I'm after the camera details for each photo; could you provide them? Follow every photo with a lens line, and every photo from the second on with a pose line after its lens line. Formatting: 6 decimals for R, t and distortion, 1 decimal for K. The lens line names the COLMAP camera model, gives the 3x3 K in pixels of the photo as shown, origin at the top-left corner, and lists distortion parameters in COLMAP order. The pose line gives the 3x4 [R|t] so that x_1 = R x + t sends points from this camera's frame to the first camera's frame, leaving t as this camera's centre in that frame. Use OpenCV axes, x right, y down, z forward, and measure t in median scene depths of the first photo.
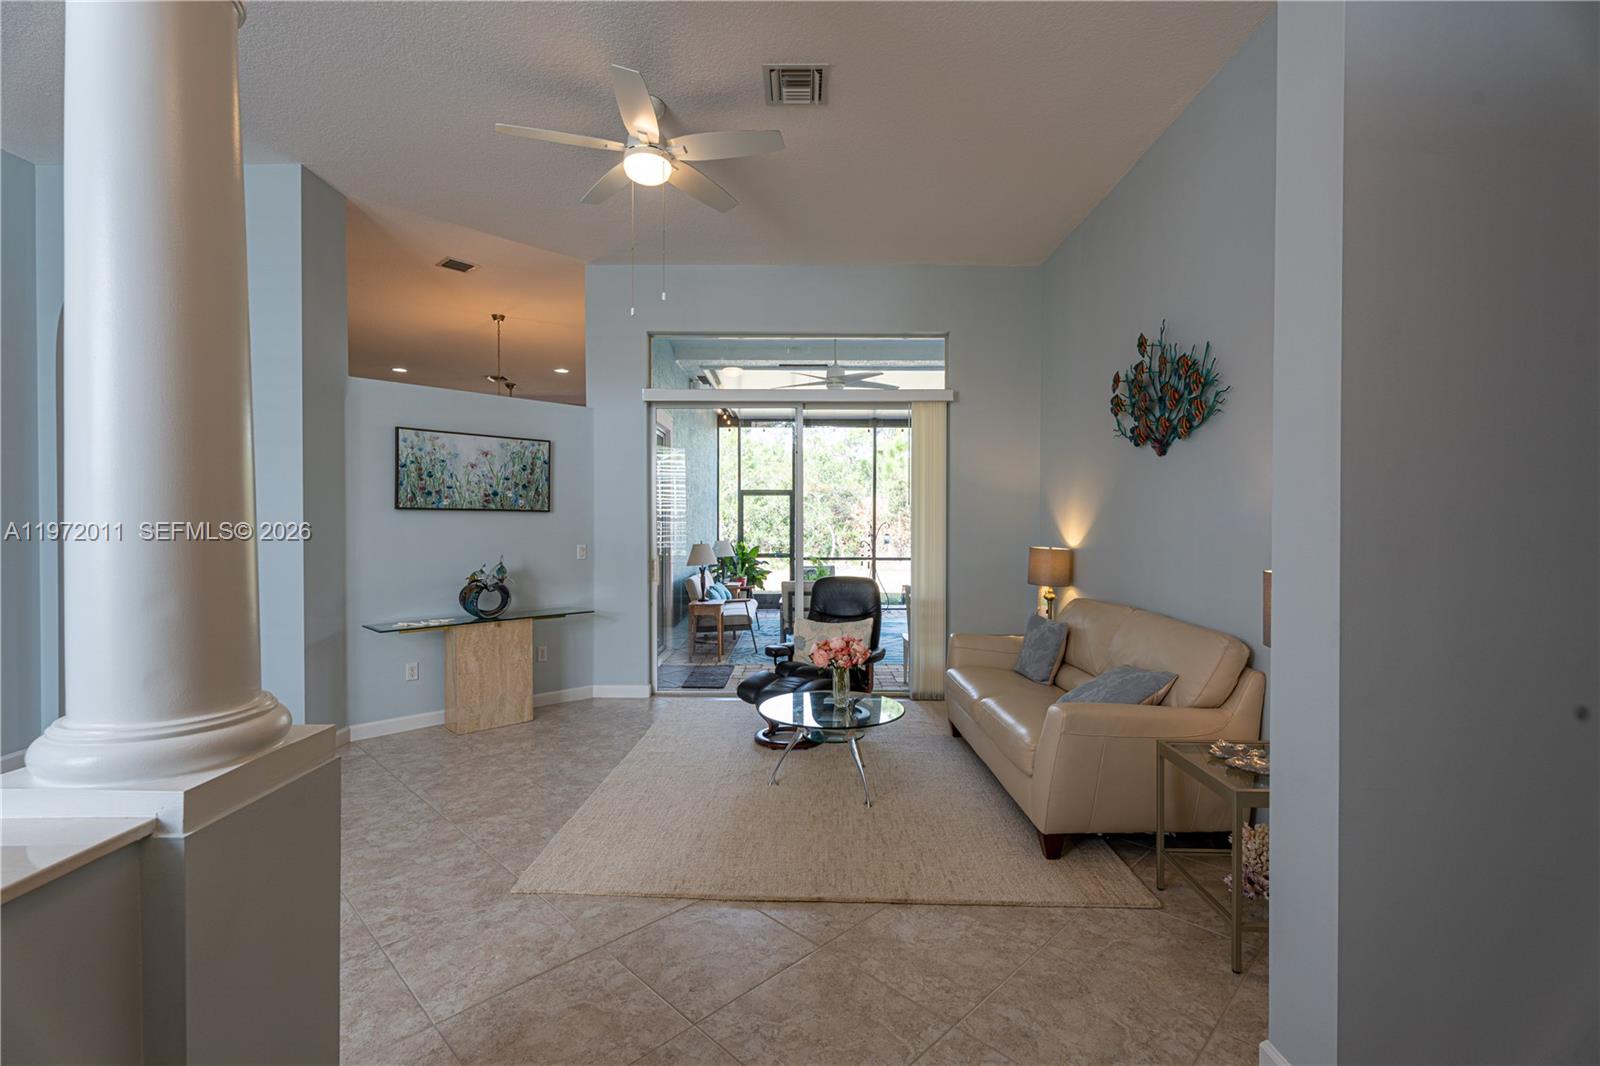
lens RADIAL K [[714.3, 0, 799.9], [0, 714.3, 528.0], [0, 0, 1]] dist [0.001487, -0.000045]
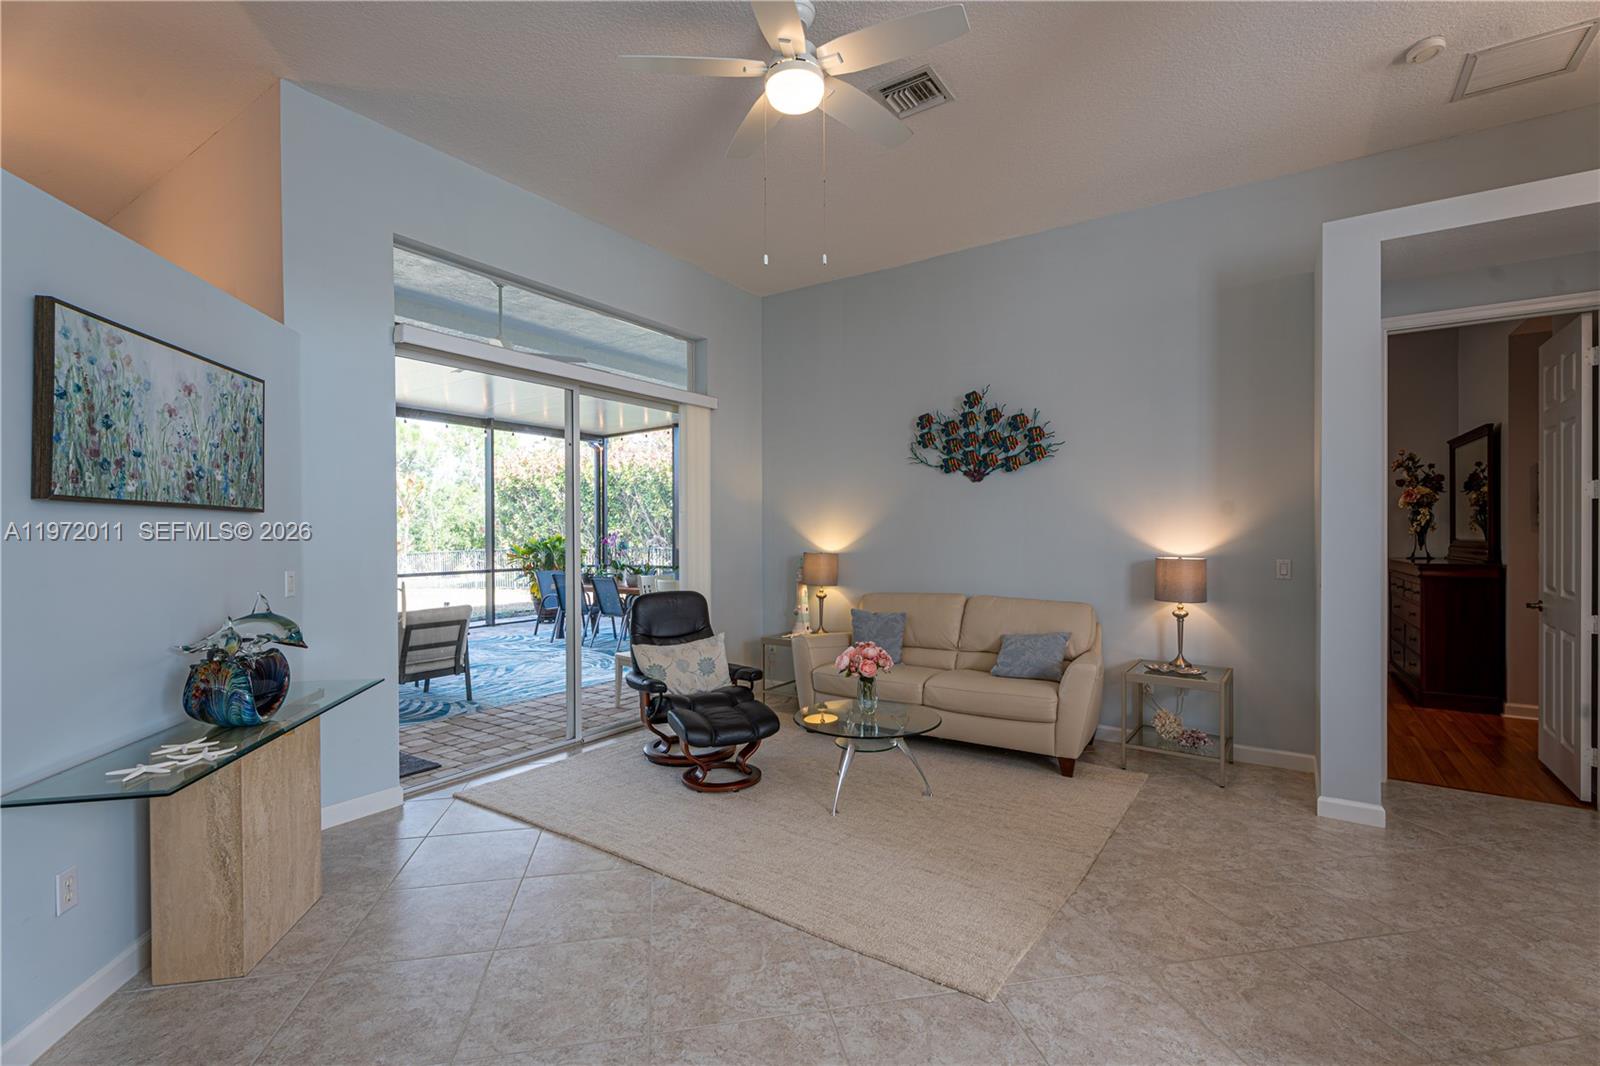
lens RADIAL K [[714.3, 0, 806.0], [0, 714.3, 535.4], [0, 0, 1]] dist [0.001487, -0.000045]
pose [[0.554053, -0.006393, 0.832457, -0.642032], [0.009409, 0.999955, 0.001417, -0.002312], [-0.832428, 0.007048, 0.554088, 0.403031]]
